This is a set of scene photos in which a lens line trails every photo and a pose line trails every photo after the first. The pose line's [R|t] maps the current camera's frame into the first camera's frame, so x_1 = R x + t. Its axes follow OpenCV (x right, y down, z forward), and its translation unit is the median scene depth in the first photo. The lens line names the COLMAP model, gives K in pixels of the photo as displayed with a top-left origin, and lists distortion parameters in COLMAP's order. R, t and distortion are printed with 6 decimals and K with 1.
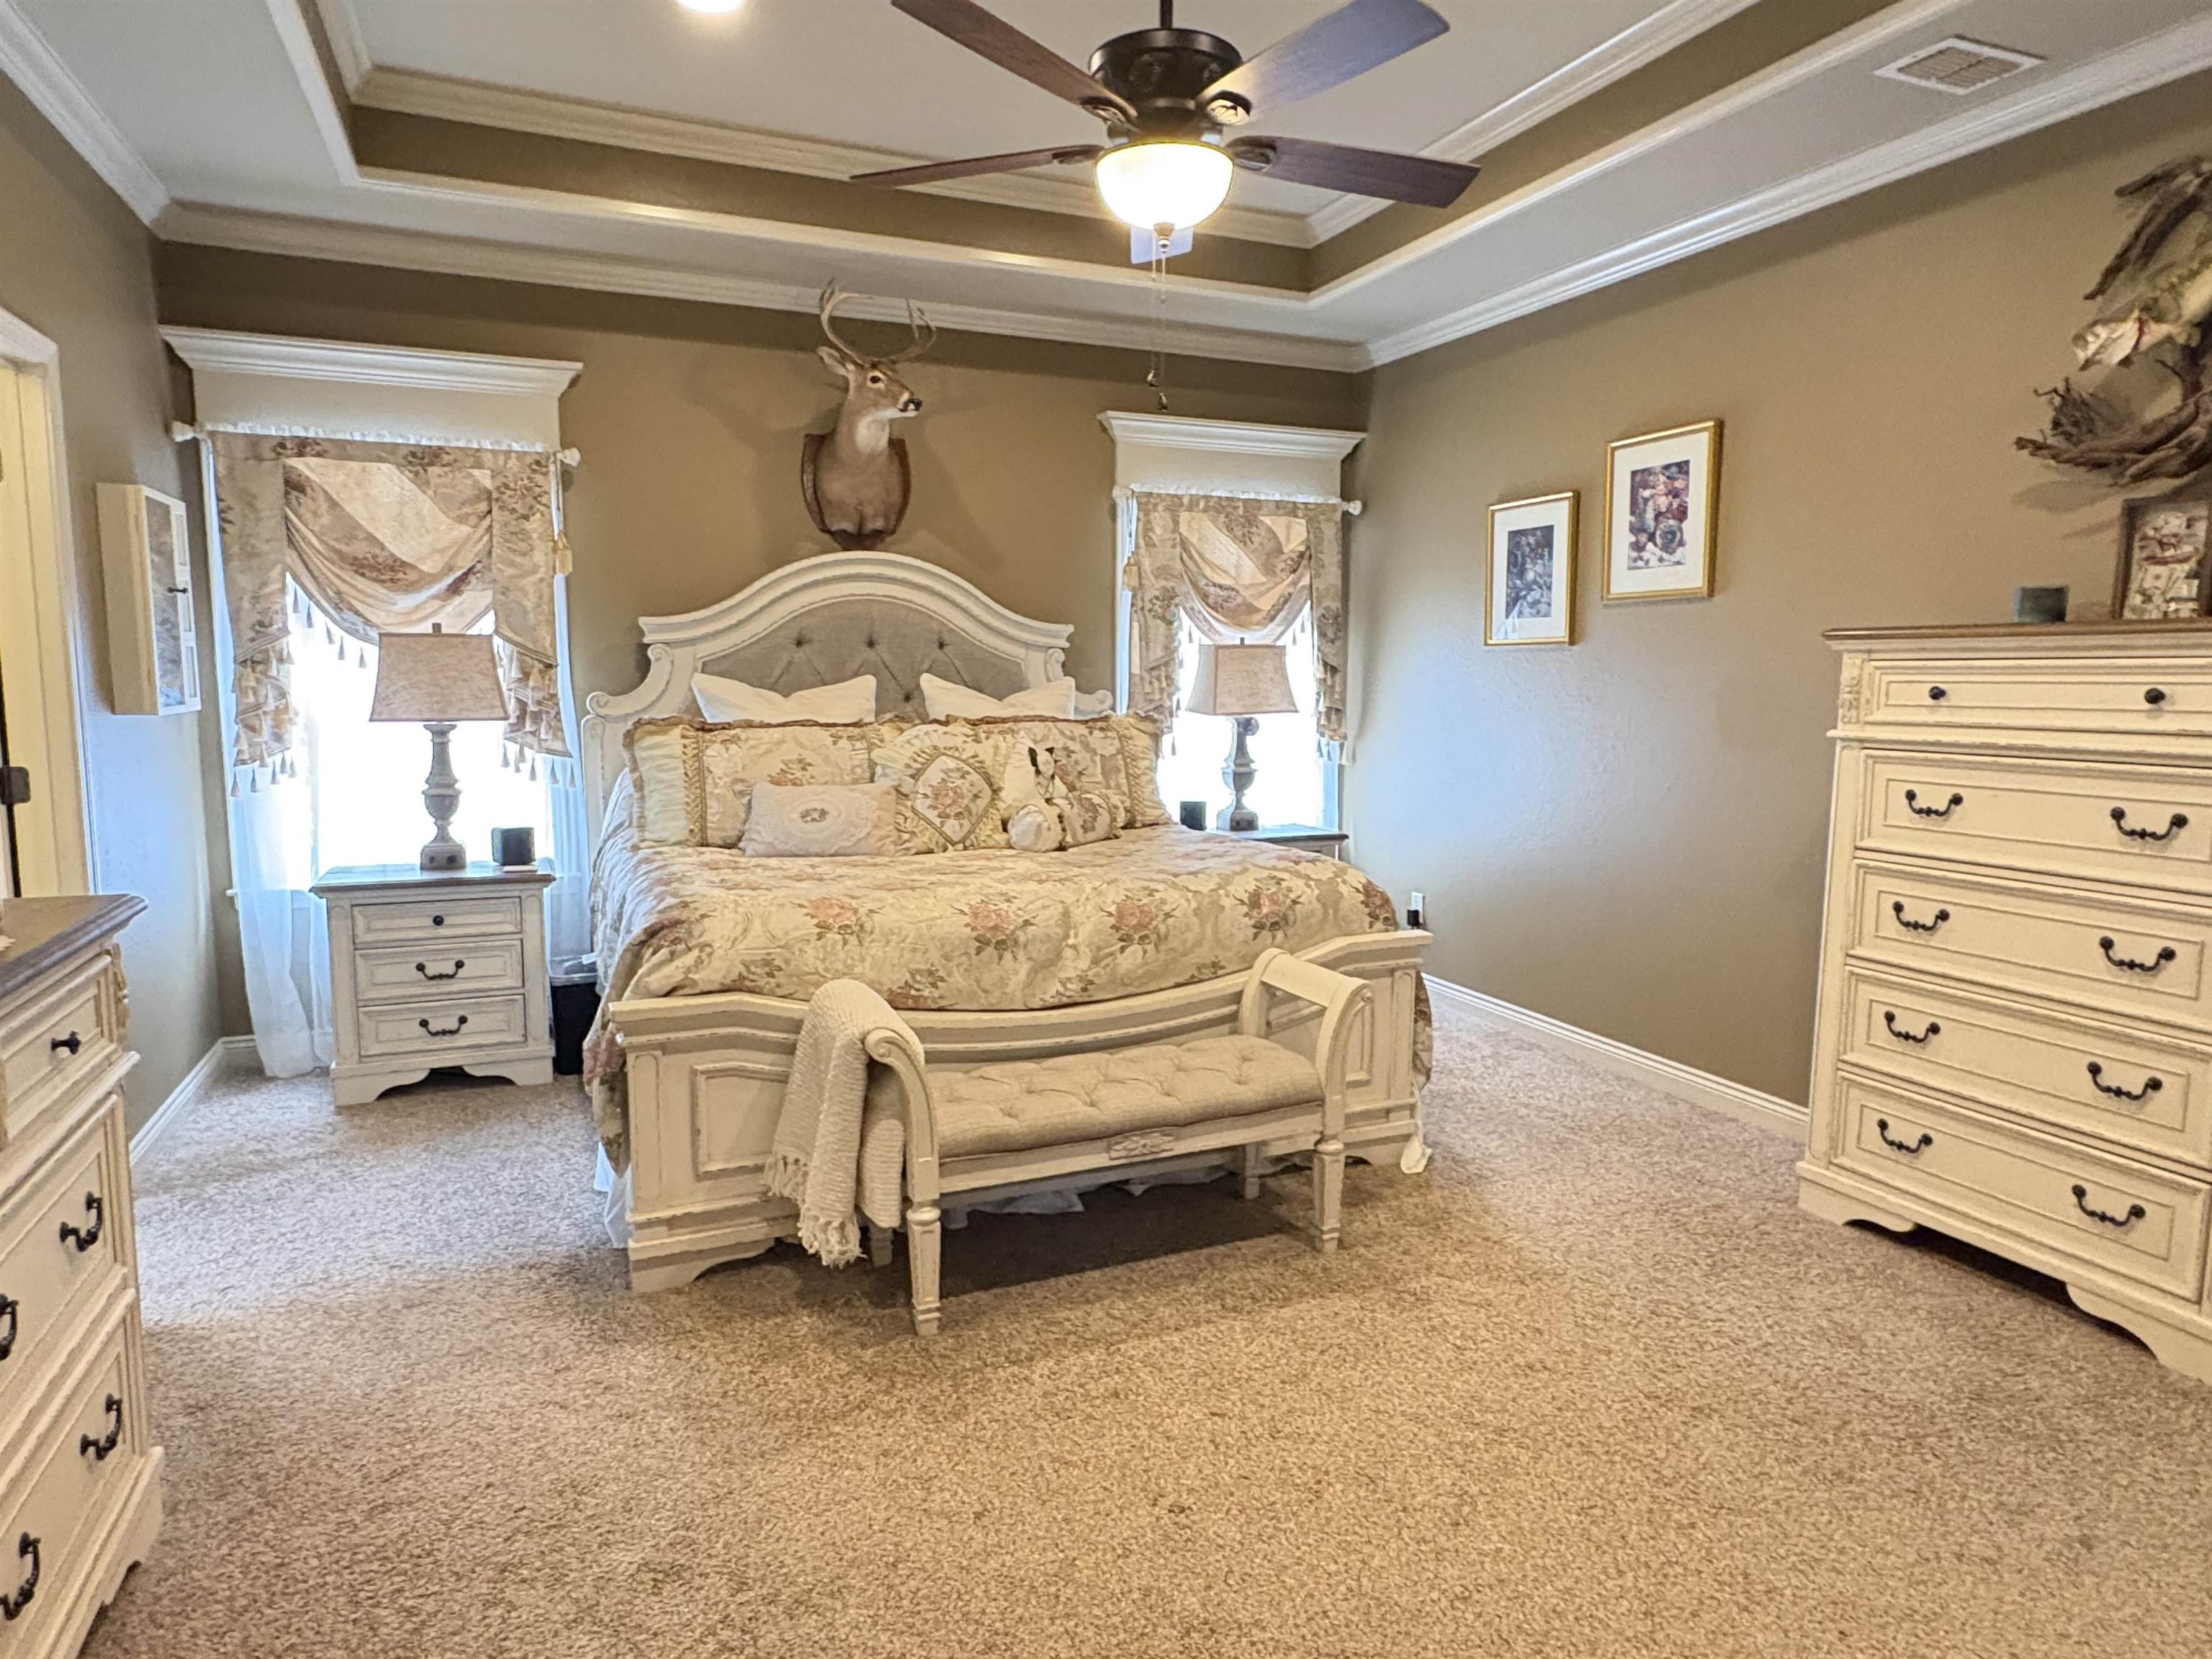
lens RADIAL K [[1329.6, 0, 1100.0], [0, 1329.6, 829.3], [0, 0, 1]] dist [-0.002111, 0.005080]
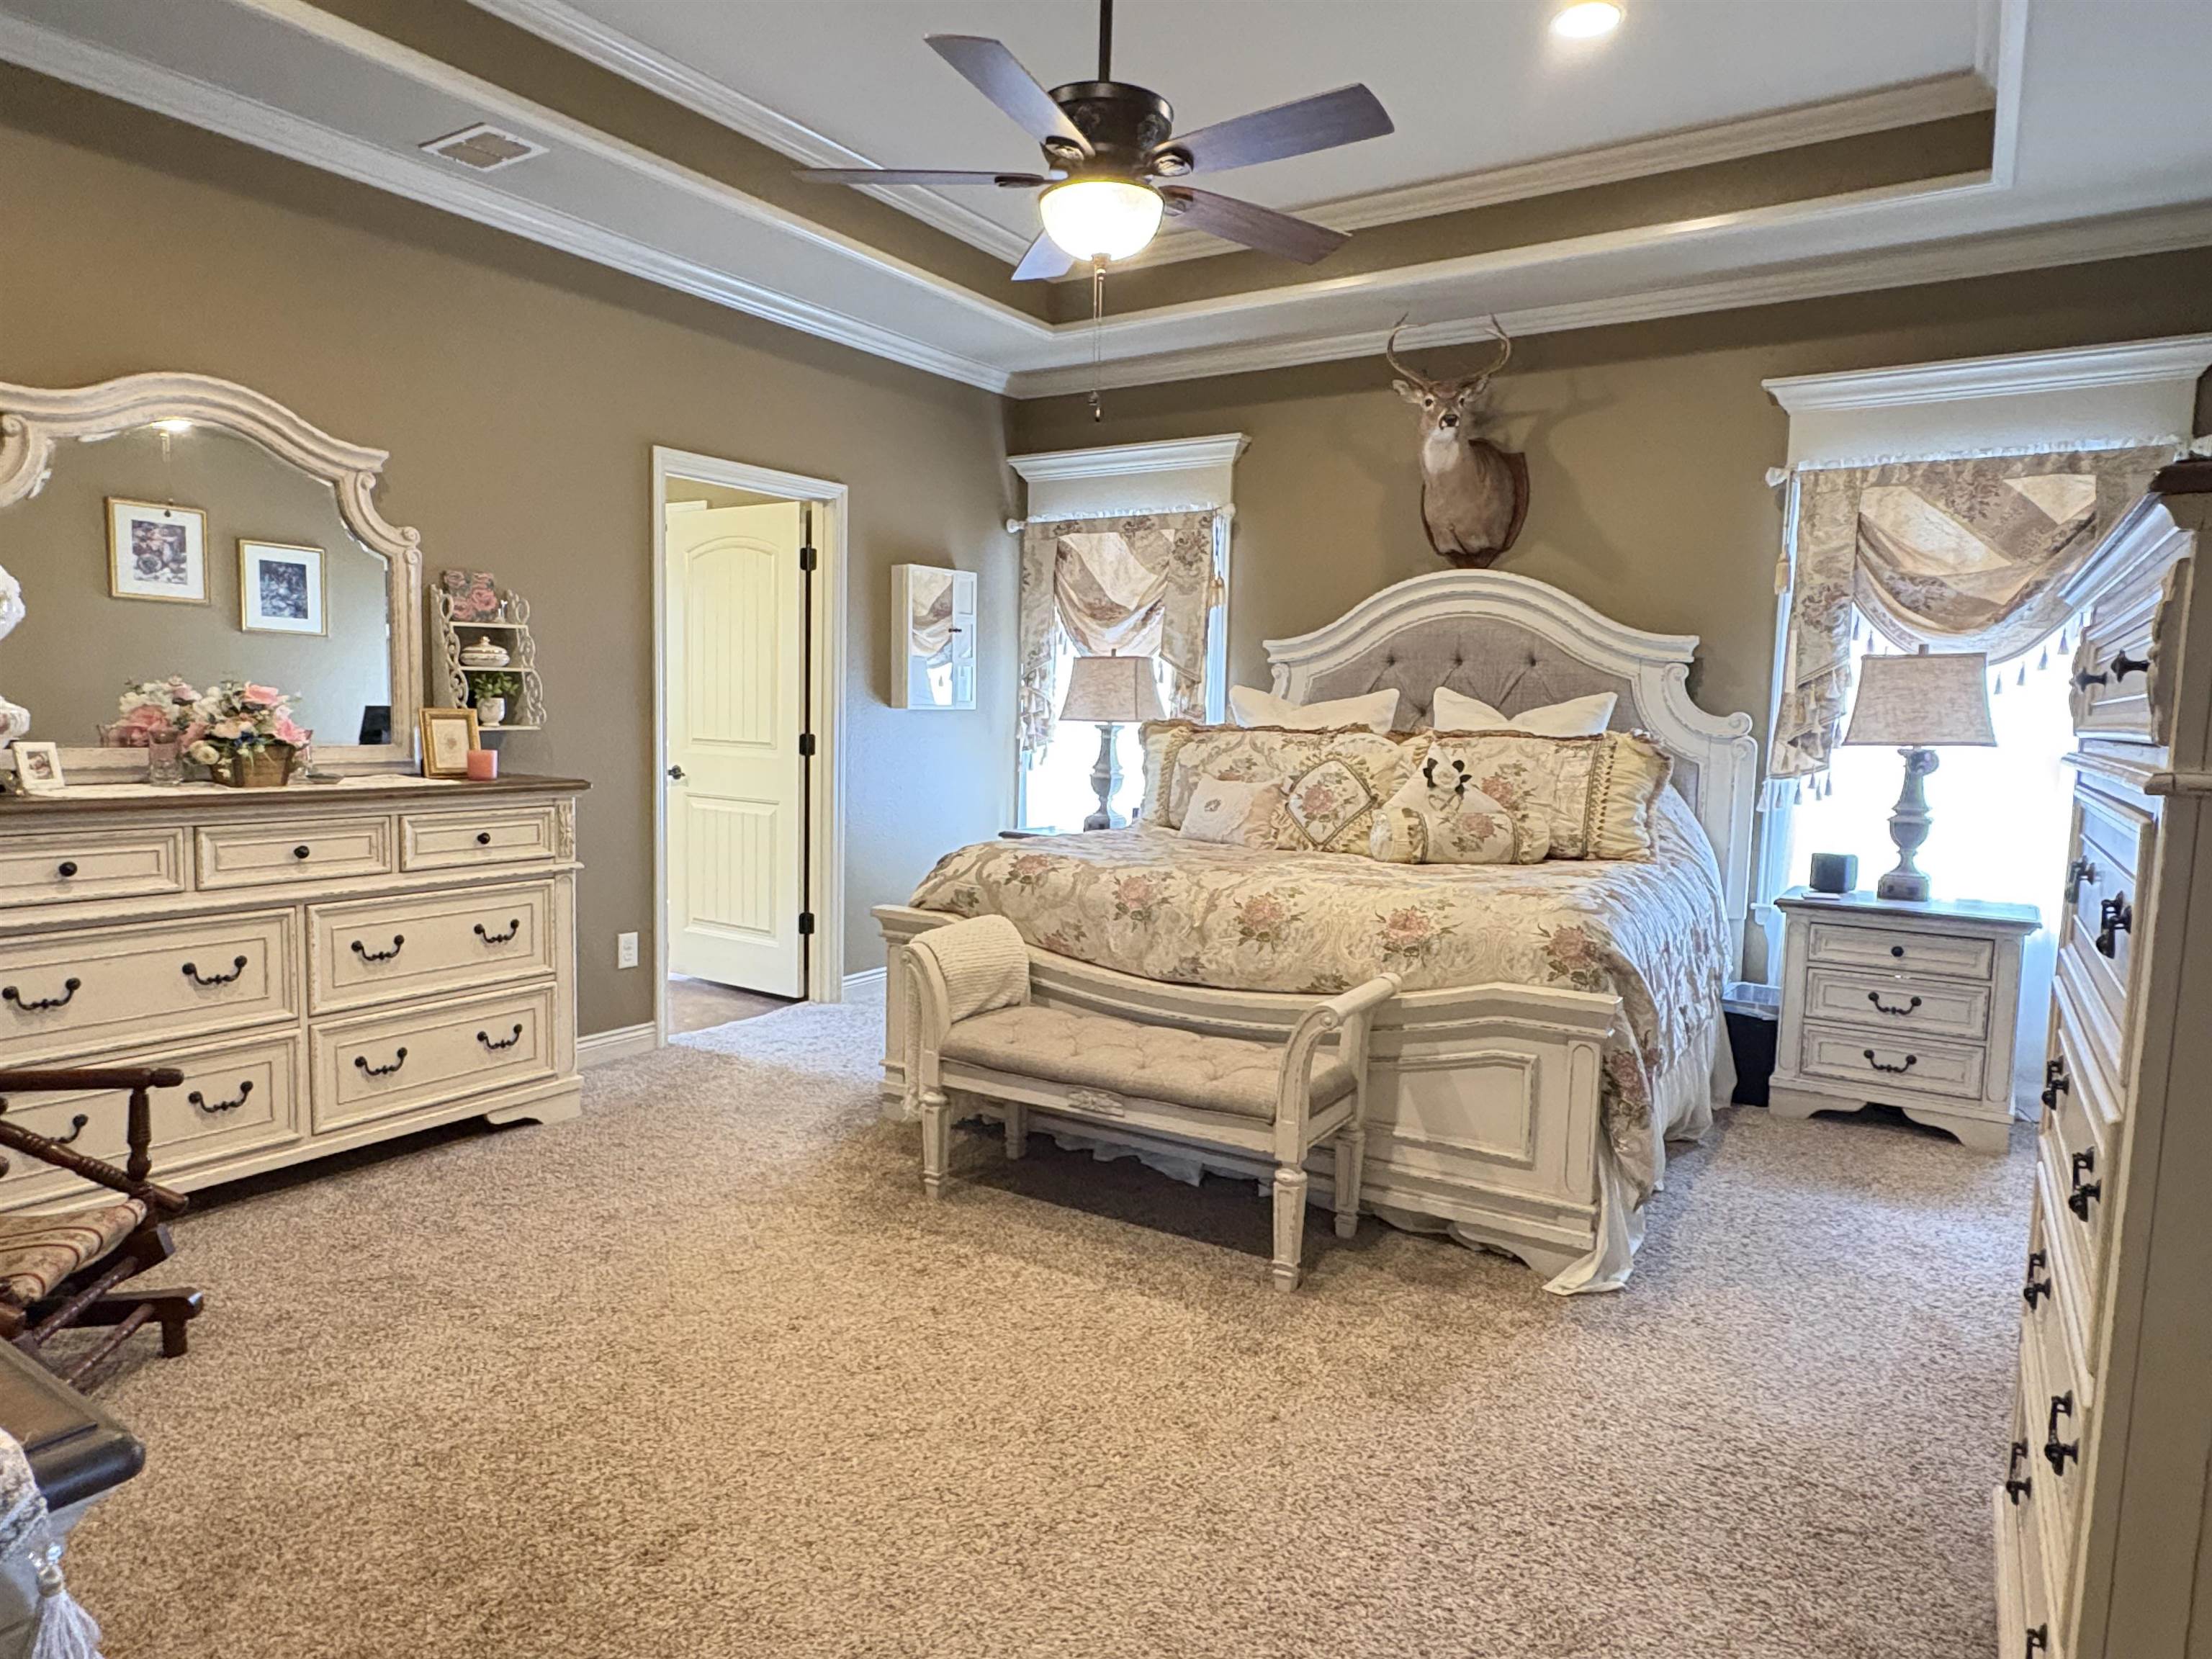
lens RADIAL K [[1329.6, 0, 1100.0], [0, 1329.6, 829.3], [0, 0, 1]] dist [-0.002111, 0.005080]
pose [[0.560738, 0.084001, -0.823721, 0.579859], [-0.114595, 0.993140, 0.023269, -0.004991], [0.820025, 0.081346, 0.566517, 0.240611]]
